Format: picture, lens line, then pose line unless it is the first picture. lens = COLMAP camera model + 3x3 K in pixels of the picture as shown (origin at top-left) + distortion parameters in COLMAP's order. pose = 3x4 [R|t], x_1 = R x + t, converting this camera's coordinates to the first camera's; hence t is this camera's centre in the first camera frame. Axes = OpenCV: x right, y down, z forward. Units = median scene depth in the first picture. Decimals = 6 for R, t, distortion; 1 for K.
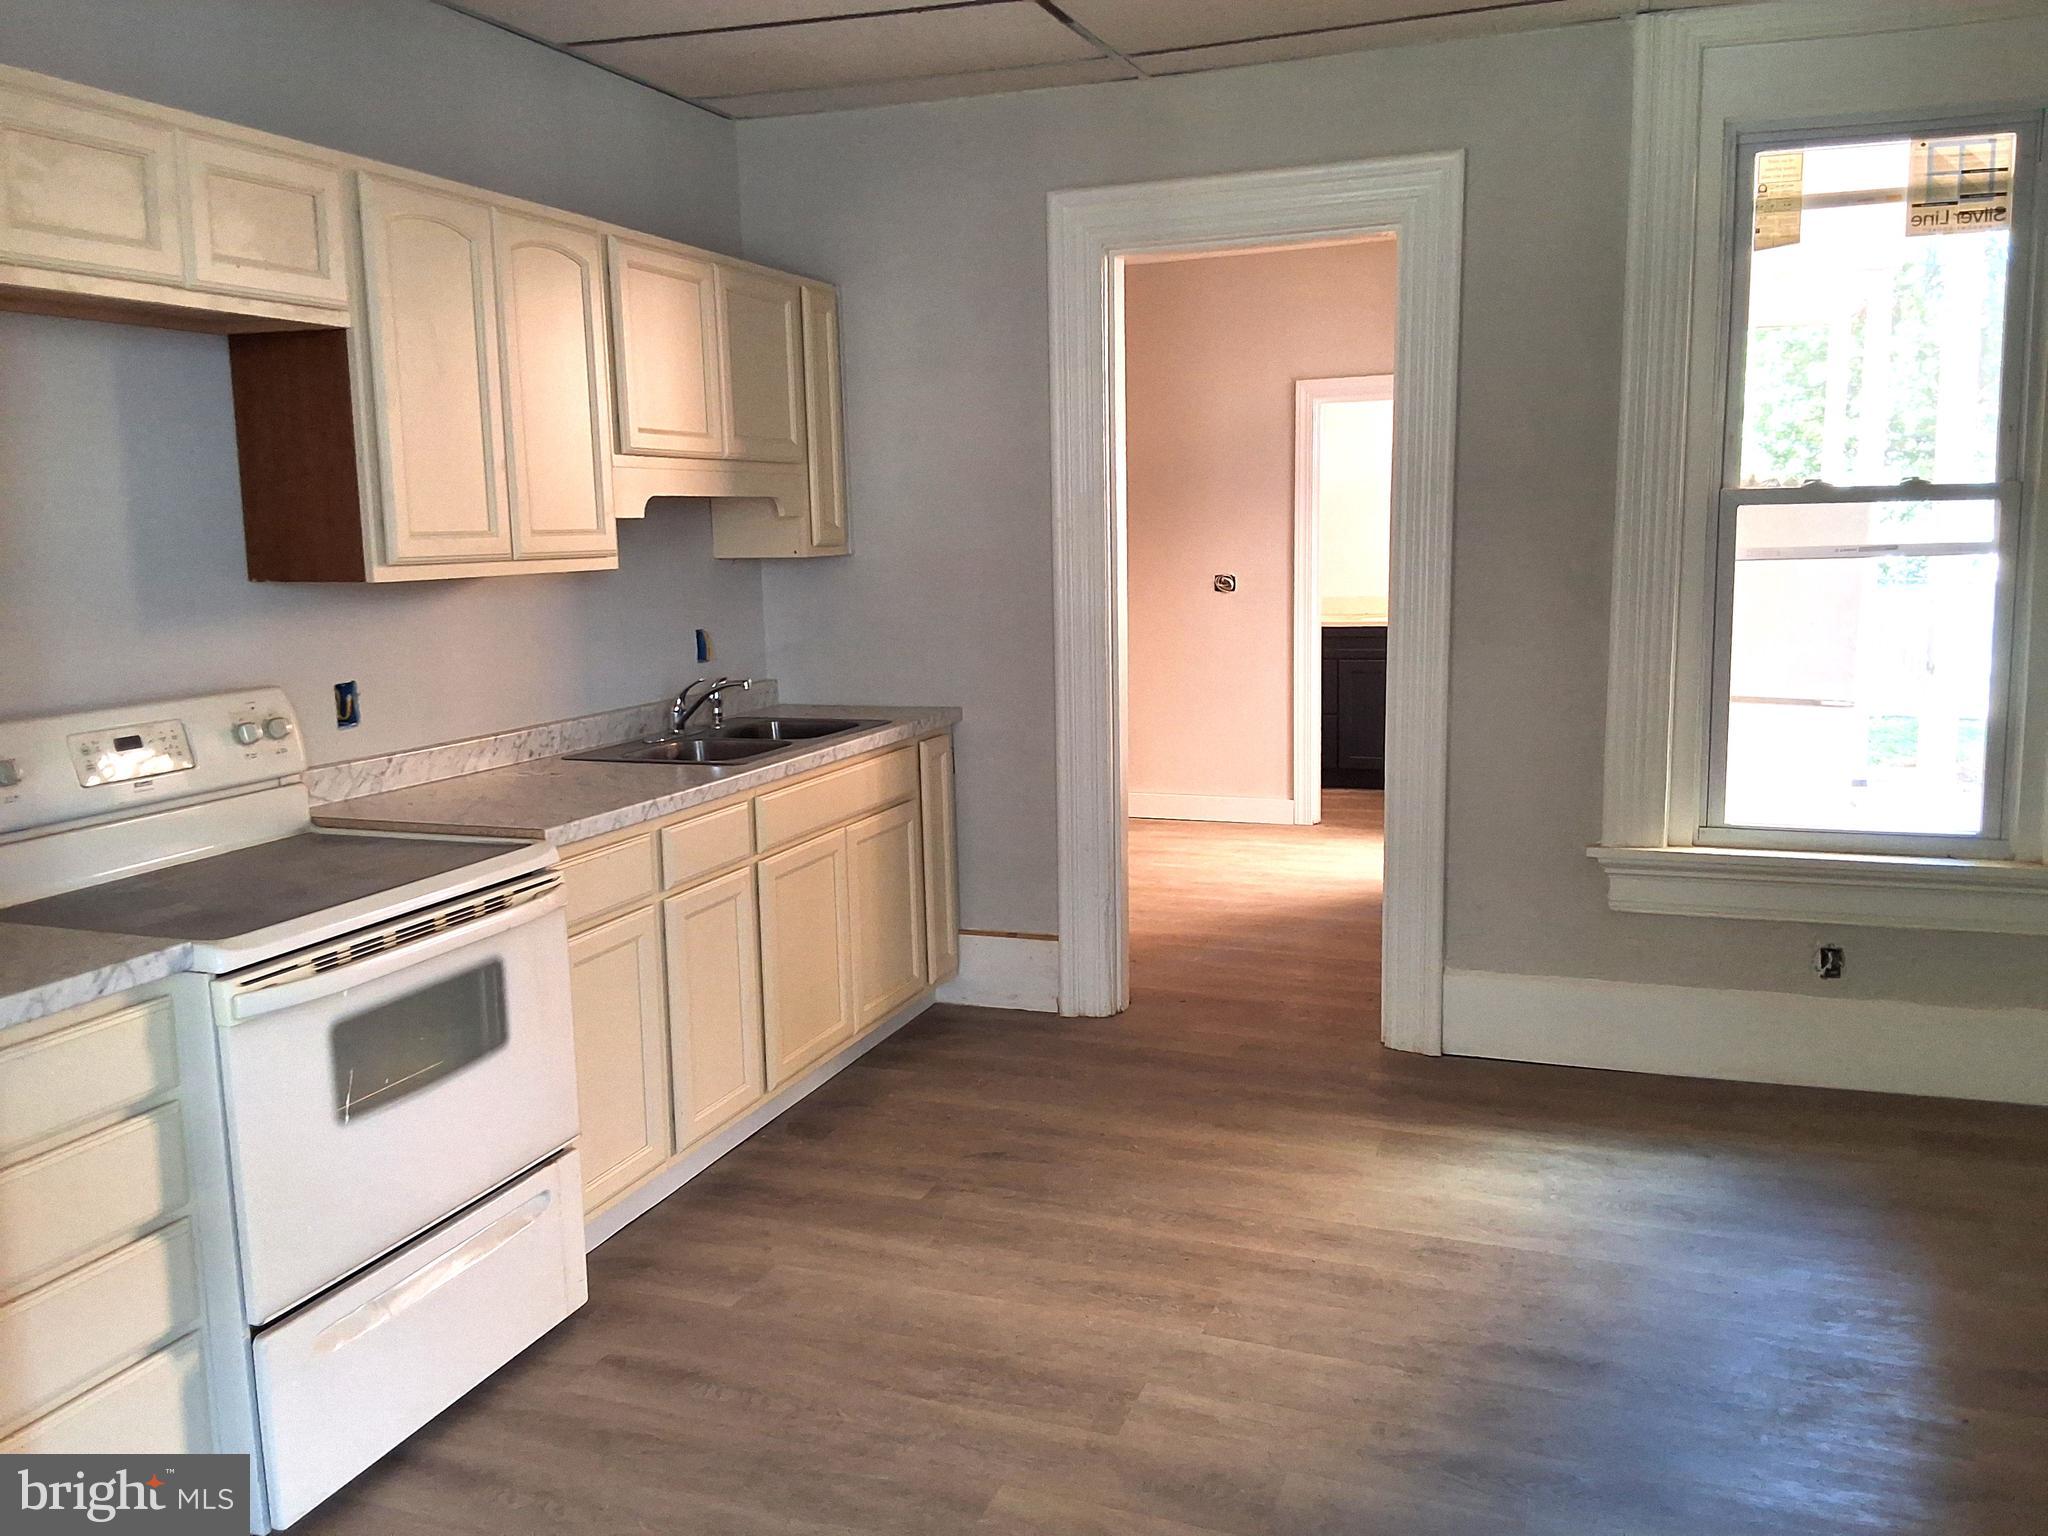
lens RADIAL K [[1631.3, 0, 1025.0], [0, 1631.3, 735.7], [0, 0, 1]] dist [0.102315, -0.154514]
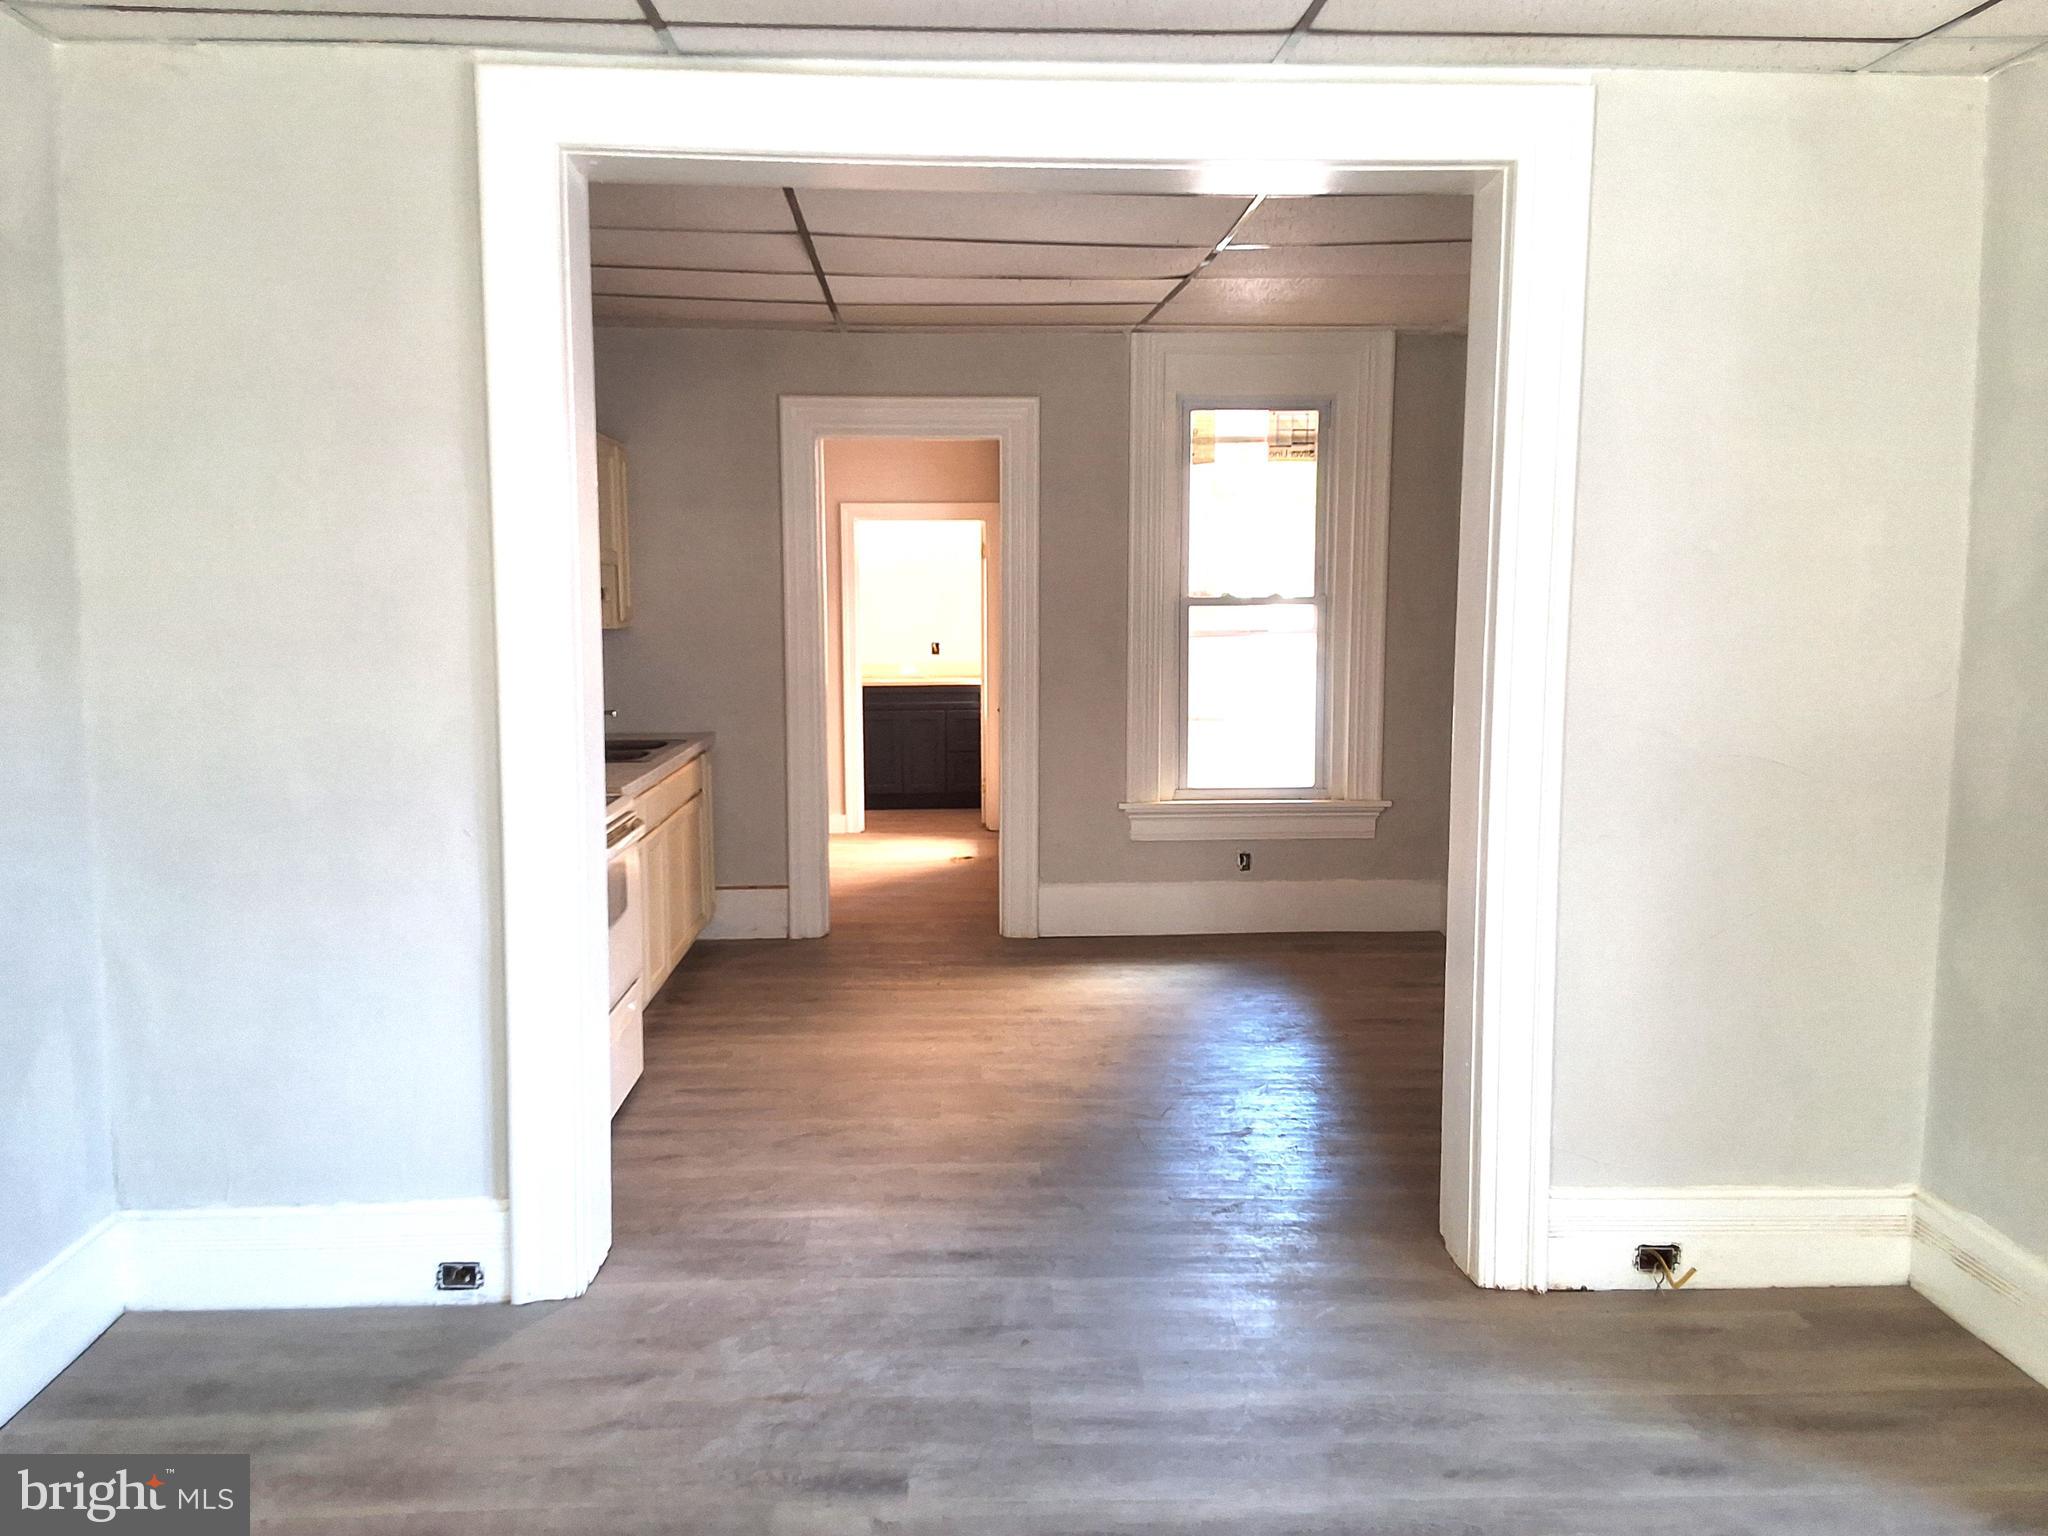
lens RADIAL K [[1631.3, 0, 1025.0], [0, 1631.3, 735.7], [0, 0, 1]] dist [0.102315, -0.154514]
pose [[0.918330, -0.017371, 0.395434, -0.428225], [0.035556, 0.998618, -0.038704, 0.060902], [-0.394215, 0.049603, 0.917679, -0.534250]]
